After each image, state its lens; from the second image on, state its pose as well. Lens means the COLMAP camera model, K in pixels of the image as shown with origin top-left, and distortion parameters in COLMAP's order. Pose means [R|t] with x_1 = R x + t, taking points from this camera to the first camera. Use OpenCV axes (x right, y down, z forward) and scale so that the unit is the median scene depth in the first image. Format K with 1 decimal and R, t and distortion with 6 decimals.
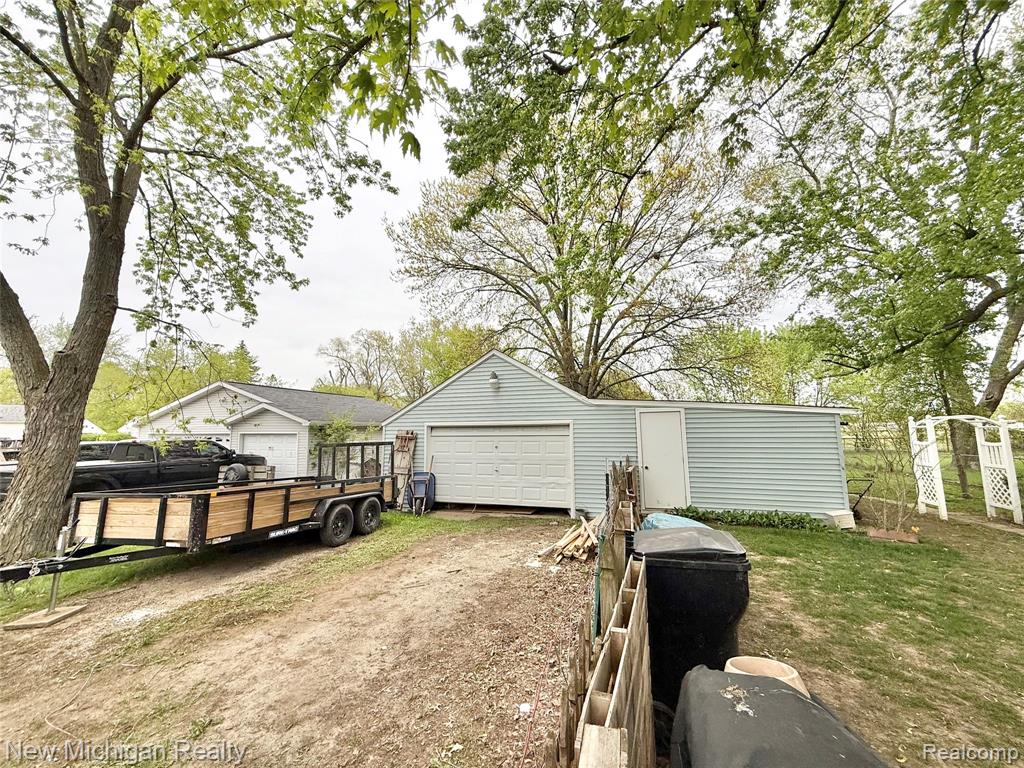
lens RADIAL K [[419.7, 0, 512.0], [0, 419.7, 384.0], [0, 0, 1]] dist [0.000905, 0.000221]
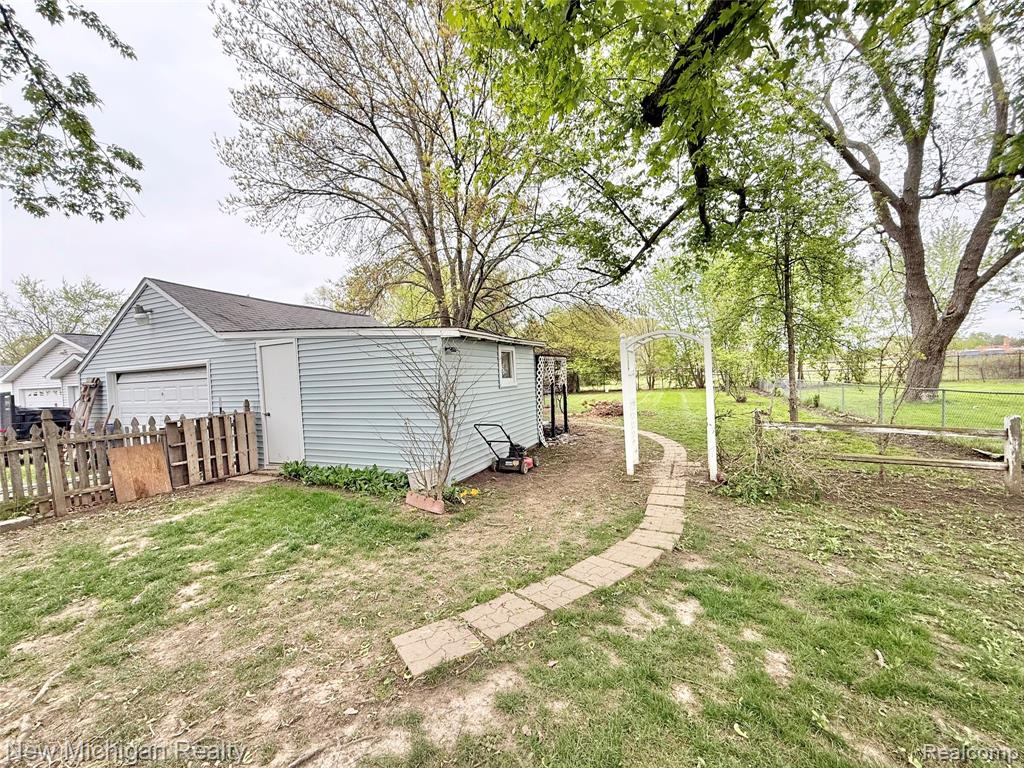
lens RADIAL K [[403.5, 0, 512.0], [0, 403.5, 384.0], [0, 0, 1]] dist [0.001010, 0.000434]
pose [[0.995113, -0.039010, -0.090708, 0.818389], [0.052180, 0.987657, 0.147688, 0.048469], [0.083827, -0.151699, 0.984866, 0.268026]]
